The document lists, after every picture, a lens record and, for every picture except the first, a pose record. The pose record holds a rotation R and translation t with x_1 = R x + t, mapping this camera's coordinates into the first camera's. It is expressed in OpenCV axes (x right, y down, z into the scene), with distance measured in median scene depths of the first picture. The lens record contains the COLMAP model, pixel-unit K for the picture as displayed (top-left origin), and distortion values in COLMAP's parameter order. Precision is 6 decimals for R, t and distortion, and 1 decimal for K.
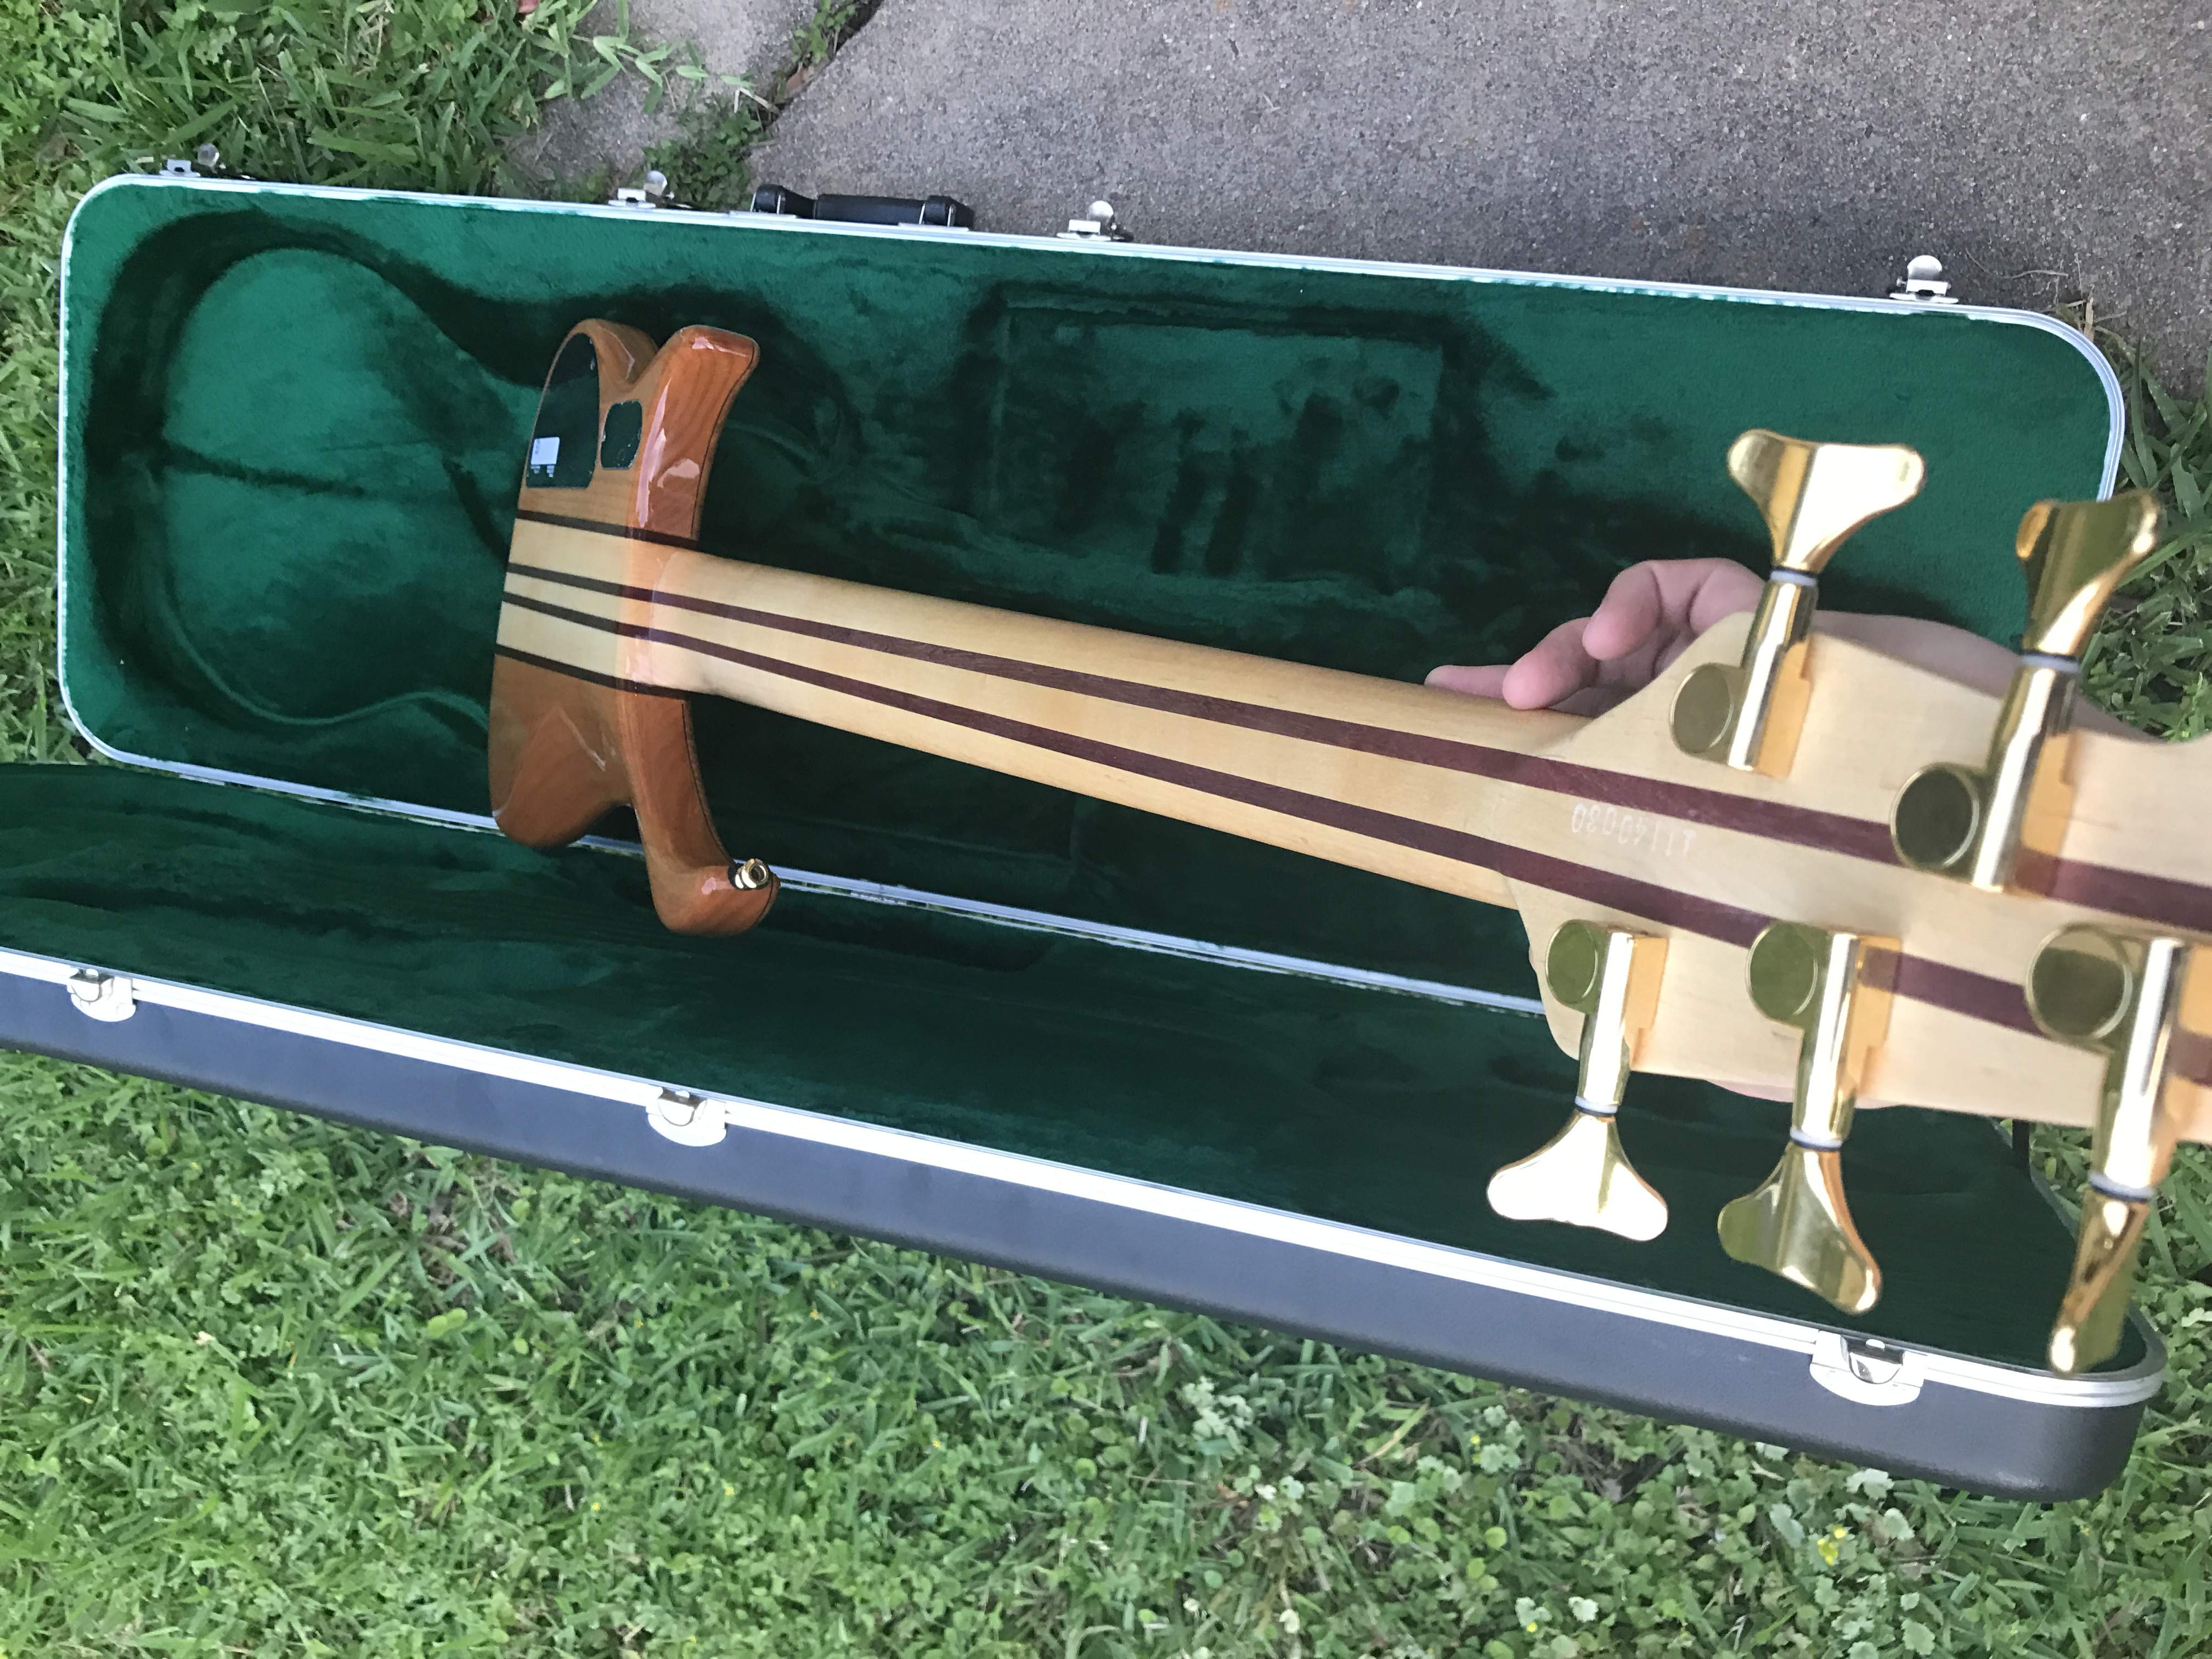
lens RADIAL K [[1773.0, 0, 1122.4], [0, 1773.0, 826.8], [0, 0, 1]] dist [0.038504, -0.071493]
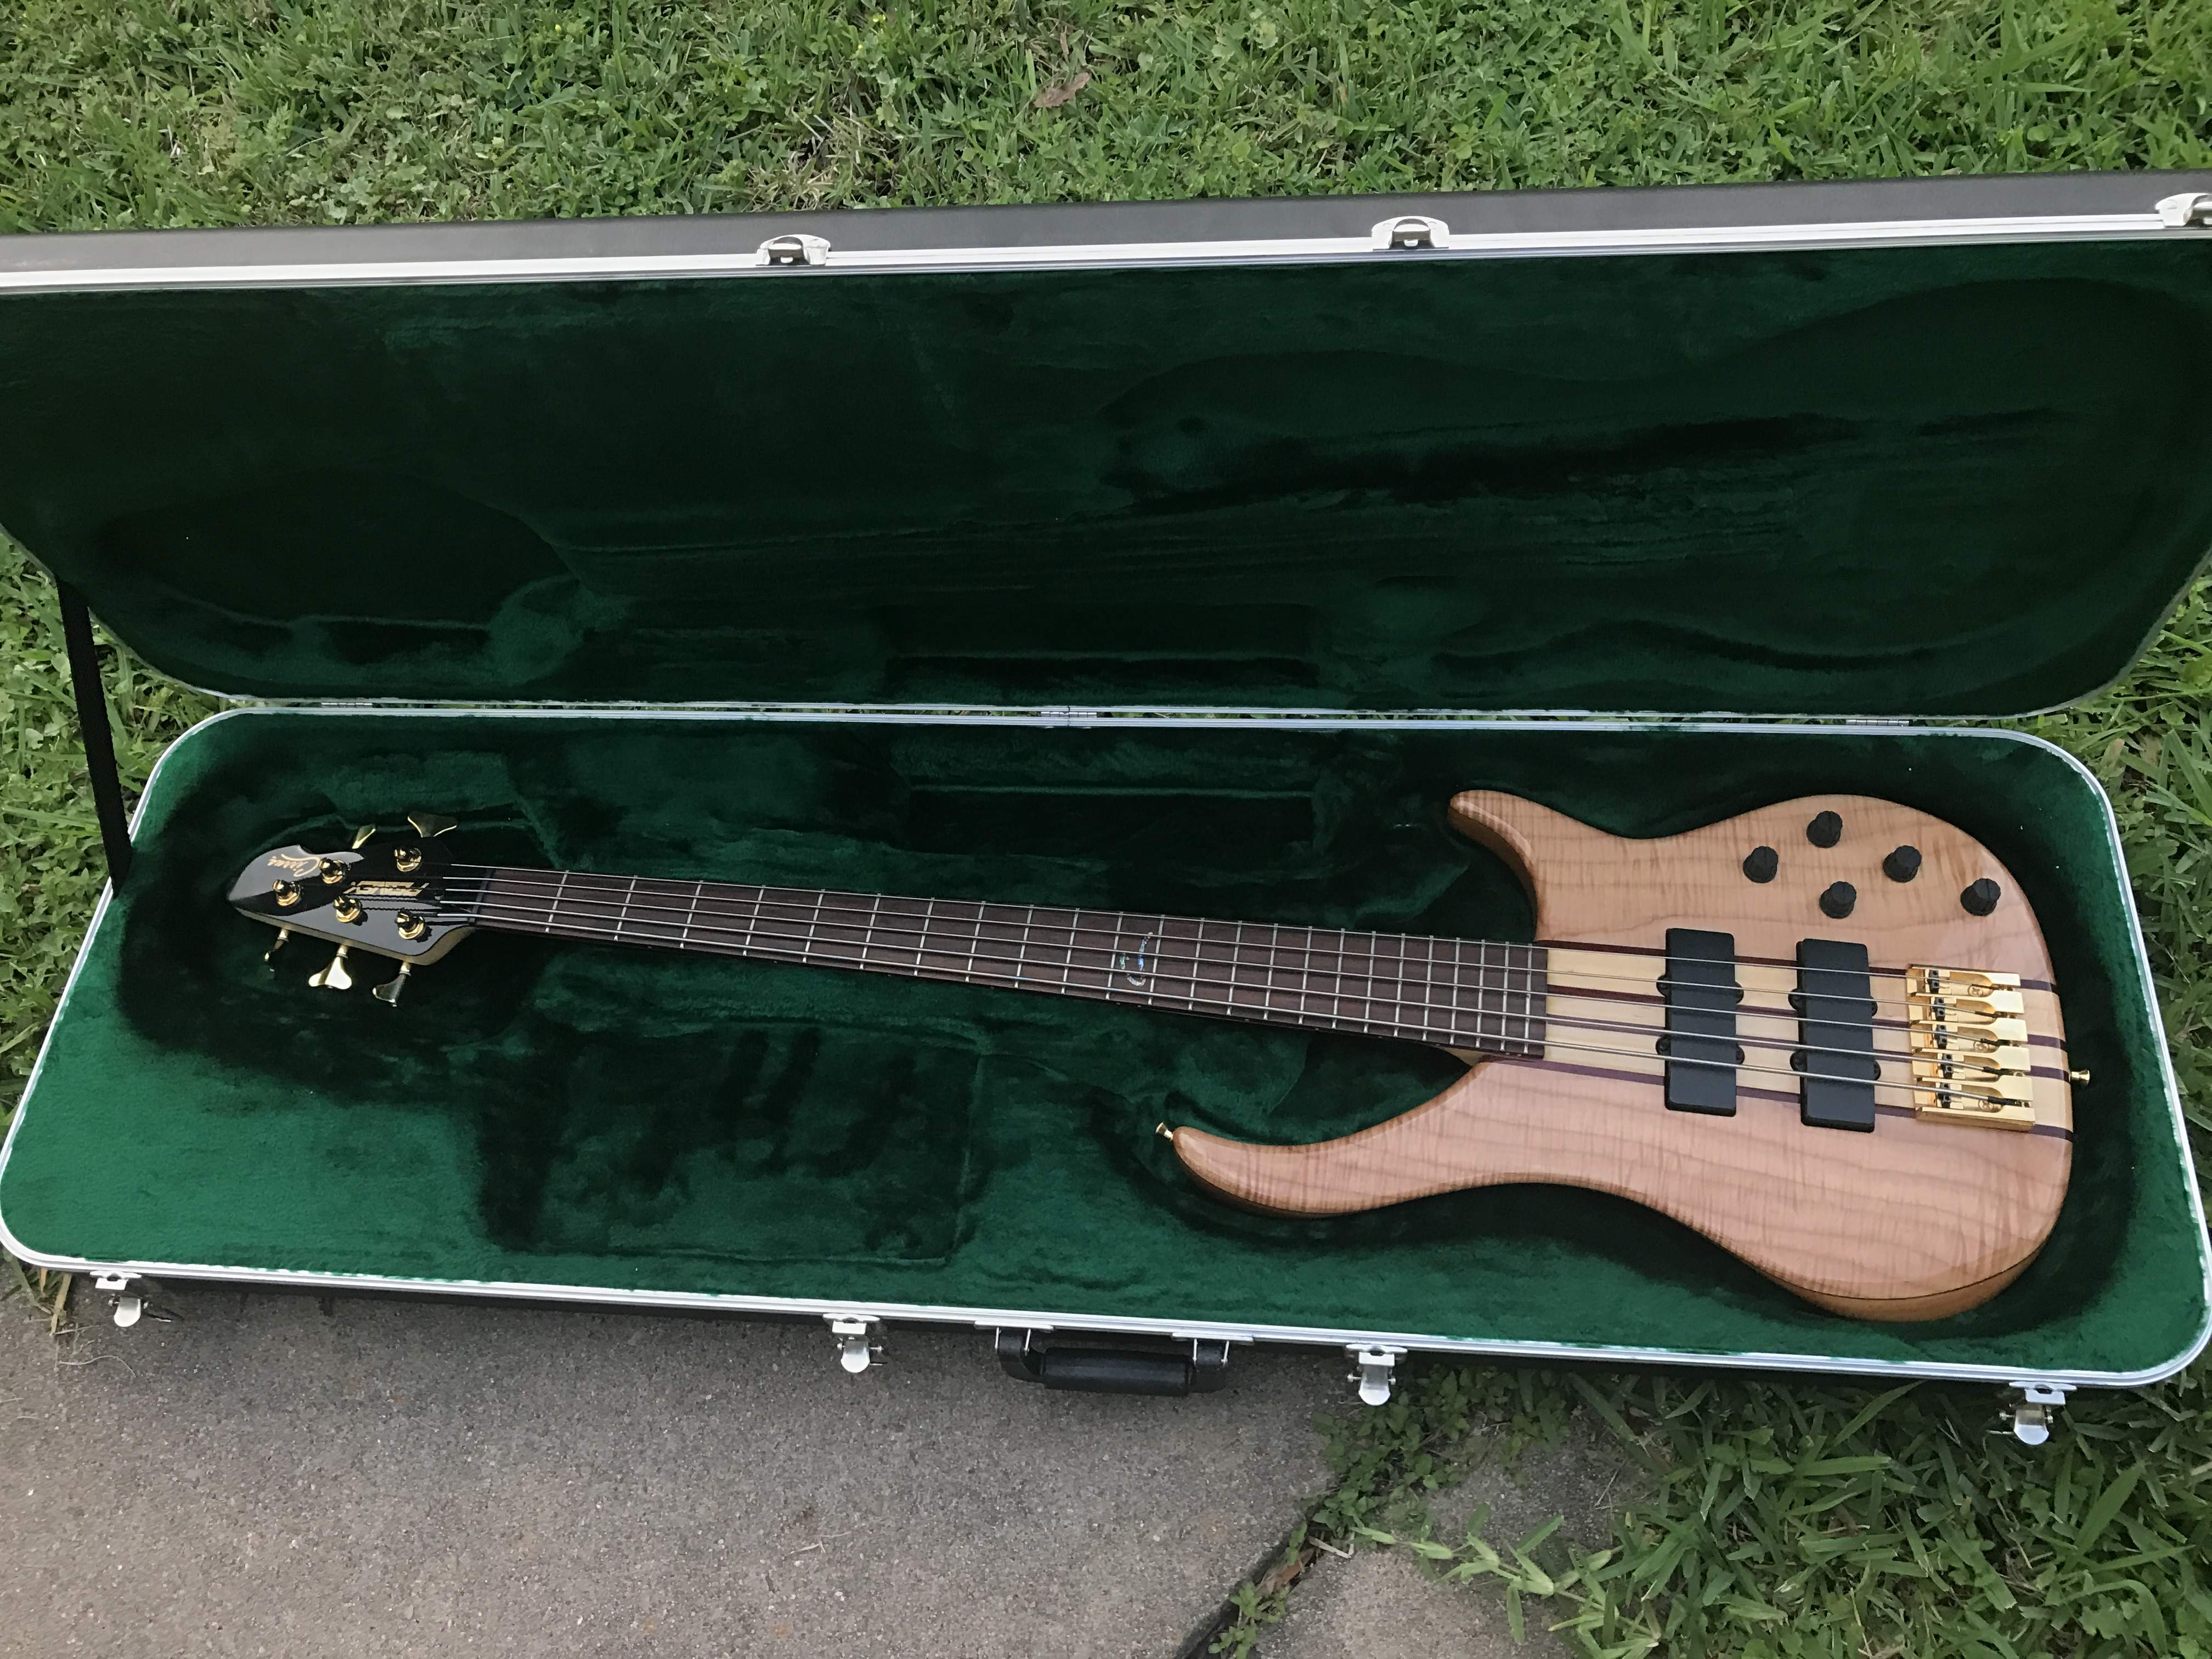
lens RADIAL K [[1795.9, 0, 1106.0], [0, 1795.9, 829.5], [0, 0, 1]] dist [0.001704, 0.013237]
pose [[-0.925952, 0.213255, 0.311665, -0.509162], [-0.084580, -0.921440, 0.379203, -0.461946], [0.368048, 0.324763, 0.871246, 0.098302]]
